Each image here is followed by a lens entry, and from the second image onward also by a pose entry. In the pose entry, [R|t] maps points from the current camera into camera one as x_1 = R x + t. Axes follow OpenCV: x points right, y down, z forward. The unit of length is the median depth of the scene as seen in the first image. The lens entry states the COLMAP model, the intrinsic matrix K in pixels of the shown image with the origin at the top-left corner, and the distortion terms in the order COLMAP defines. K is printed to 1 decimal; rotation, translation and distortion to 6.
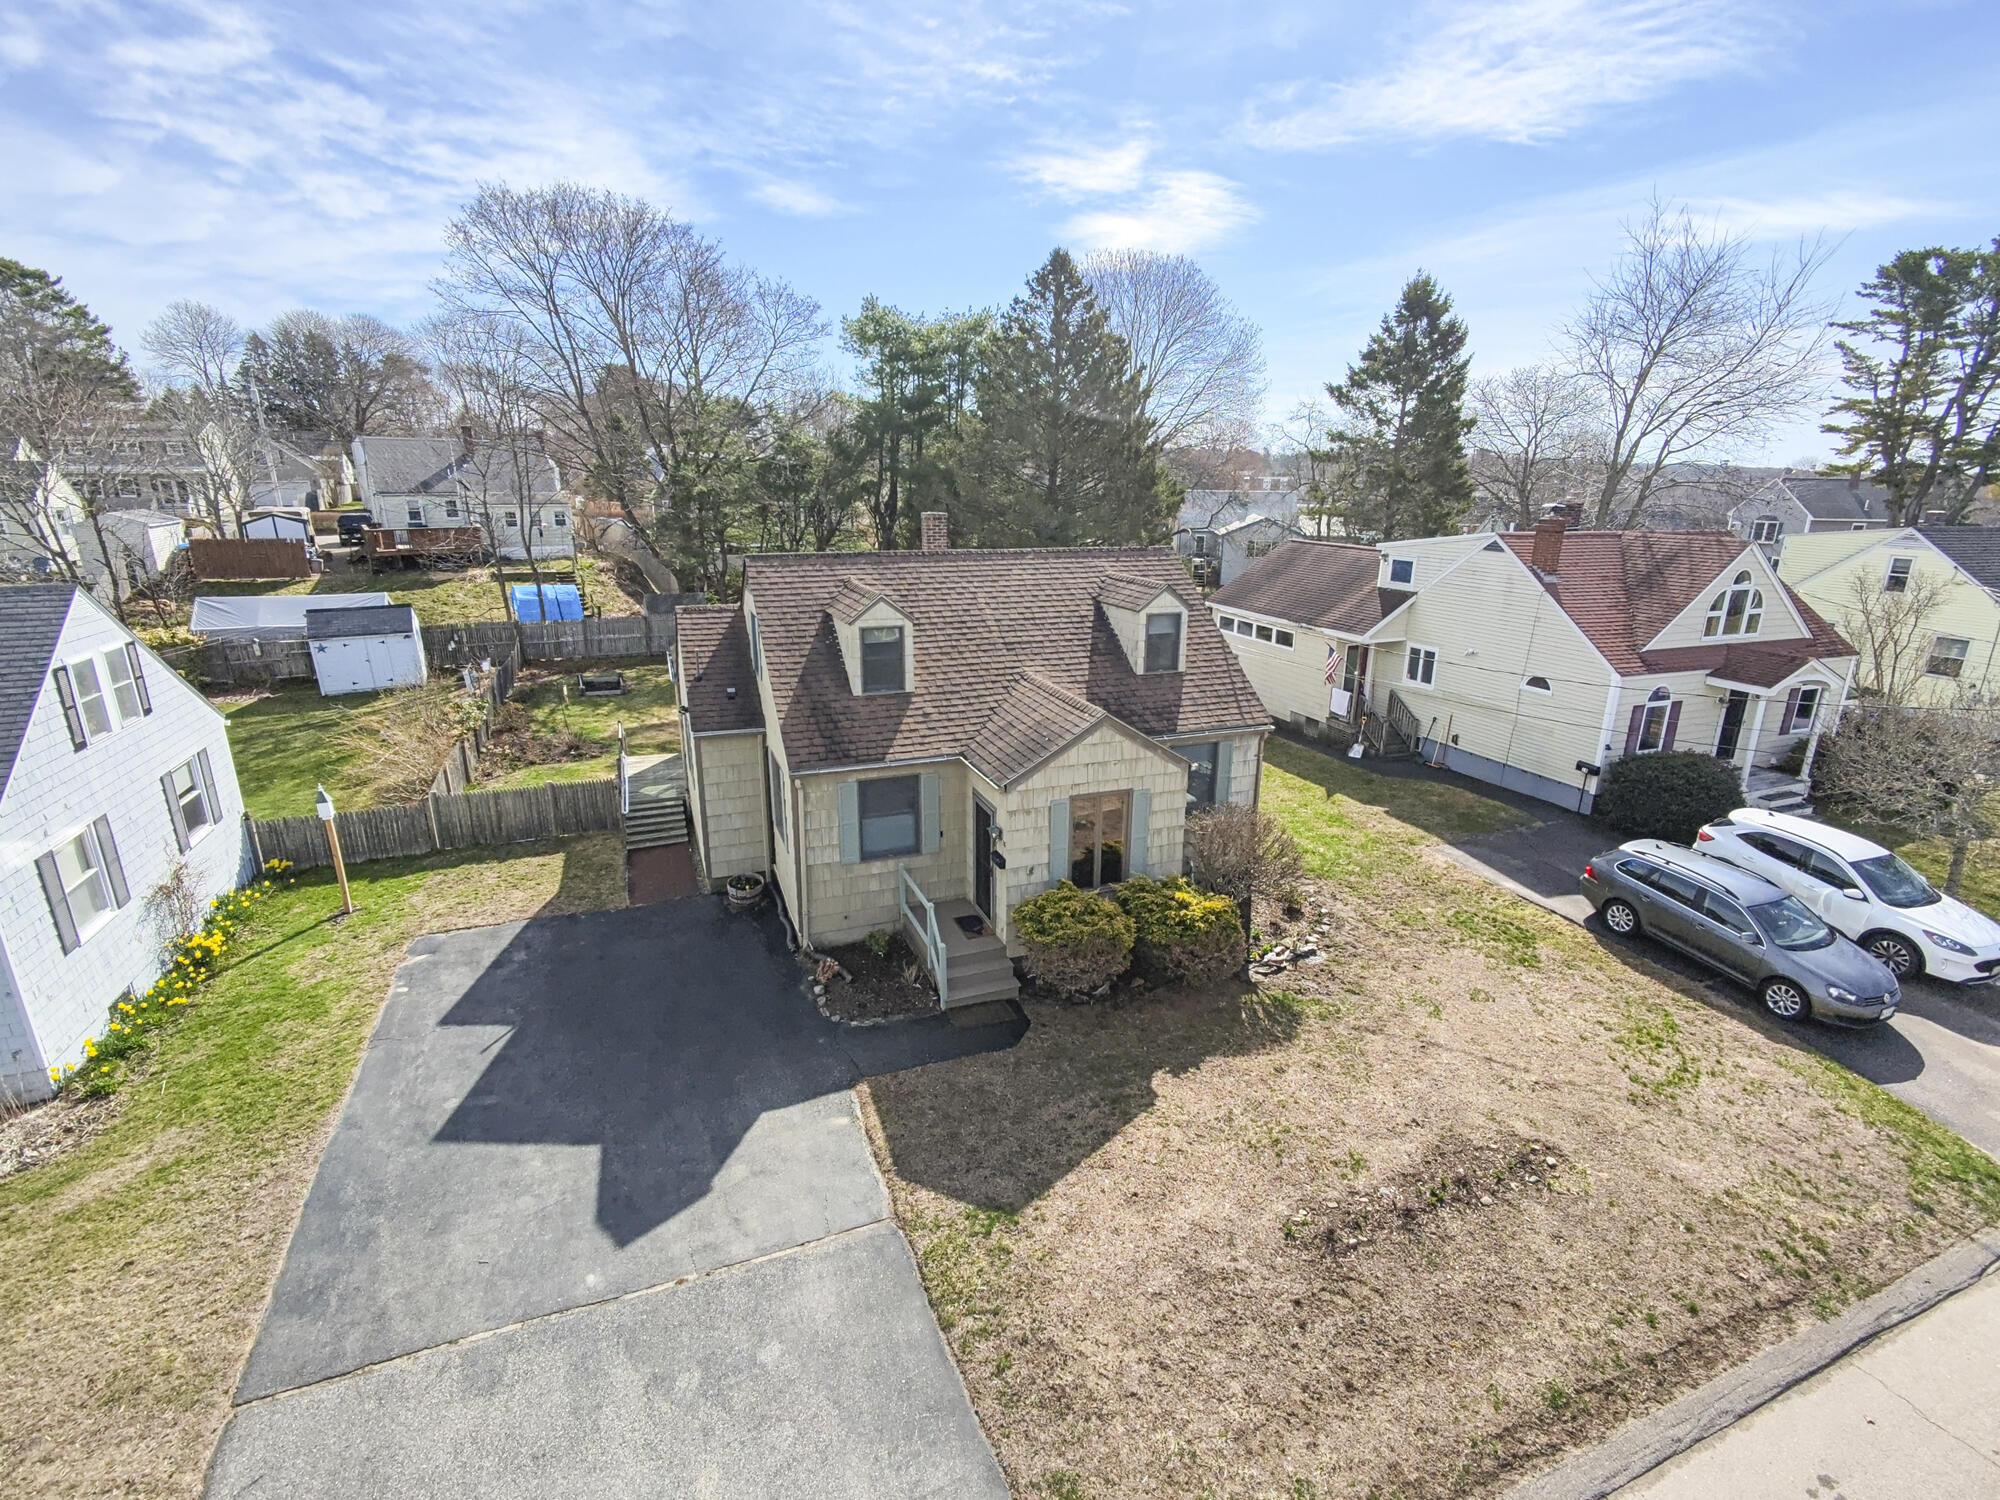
lens RADIAL K [[923.0, 0, 1005.7], [0, 923.0, 751.7], [0, 0, 1]] dist [-0.000622, -0.002814]
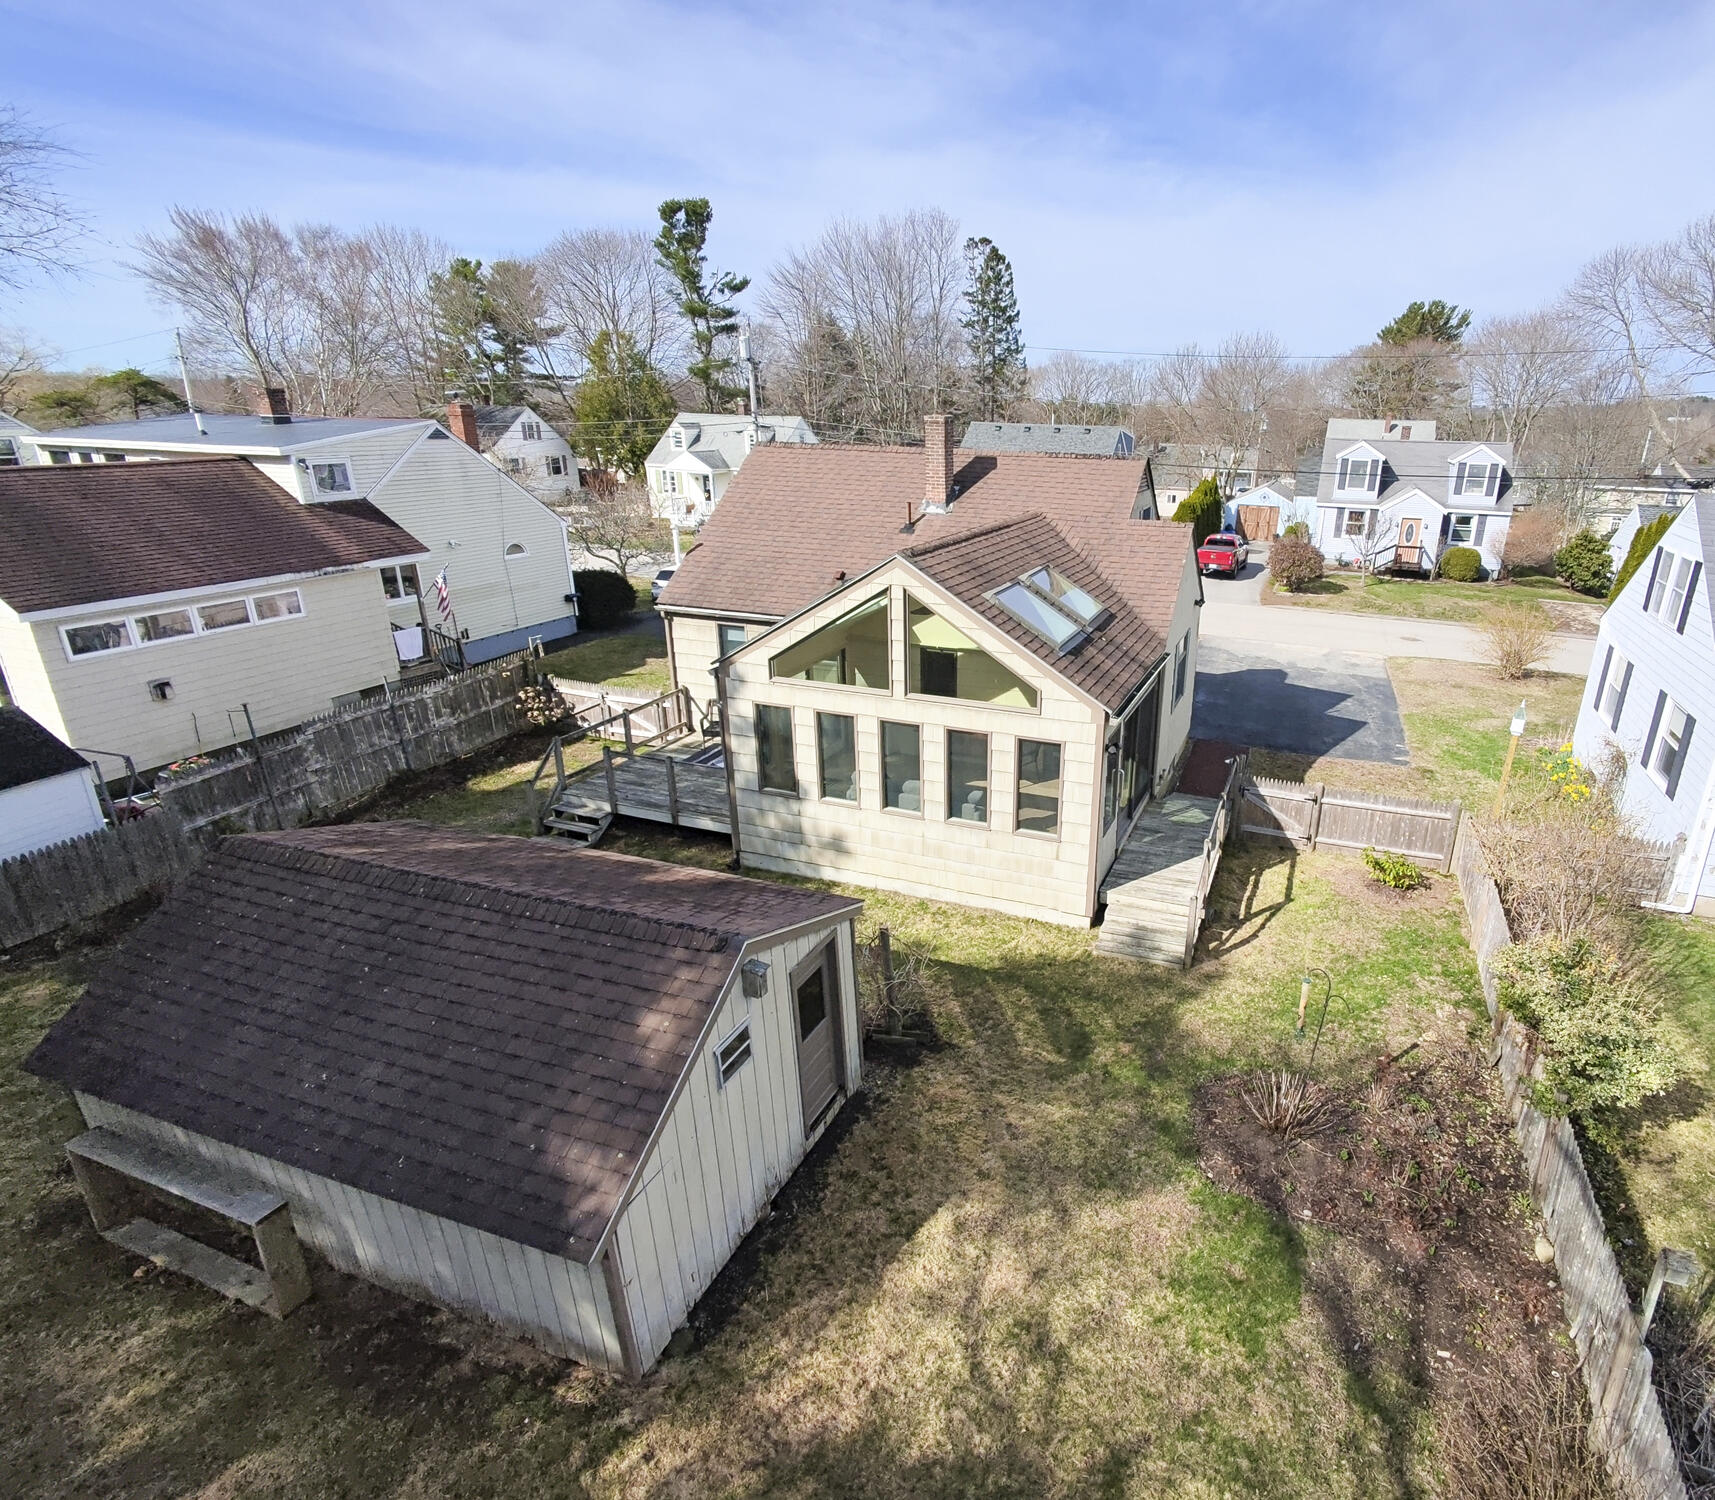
lens RADIAL K [[936.5, 0, 1030.3], [0, 936.5, 764.6], [0, 0, 1]] dist [-0.002157, -0.001926]
pose [[-0.773522, -0.253250, 0.580972, -0.999659], [0.149450, 0.817953, 0.555534, -0.603588], [-0.615896, 0.516544, -0.594856, 2.115707]]
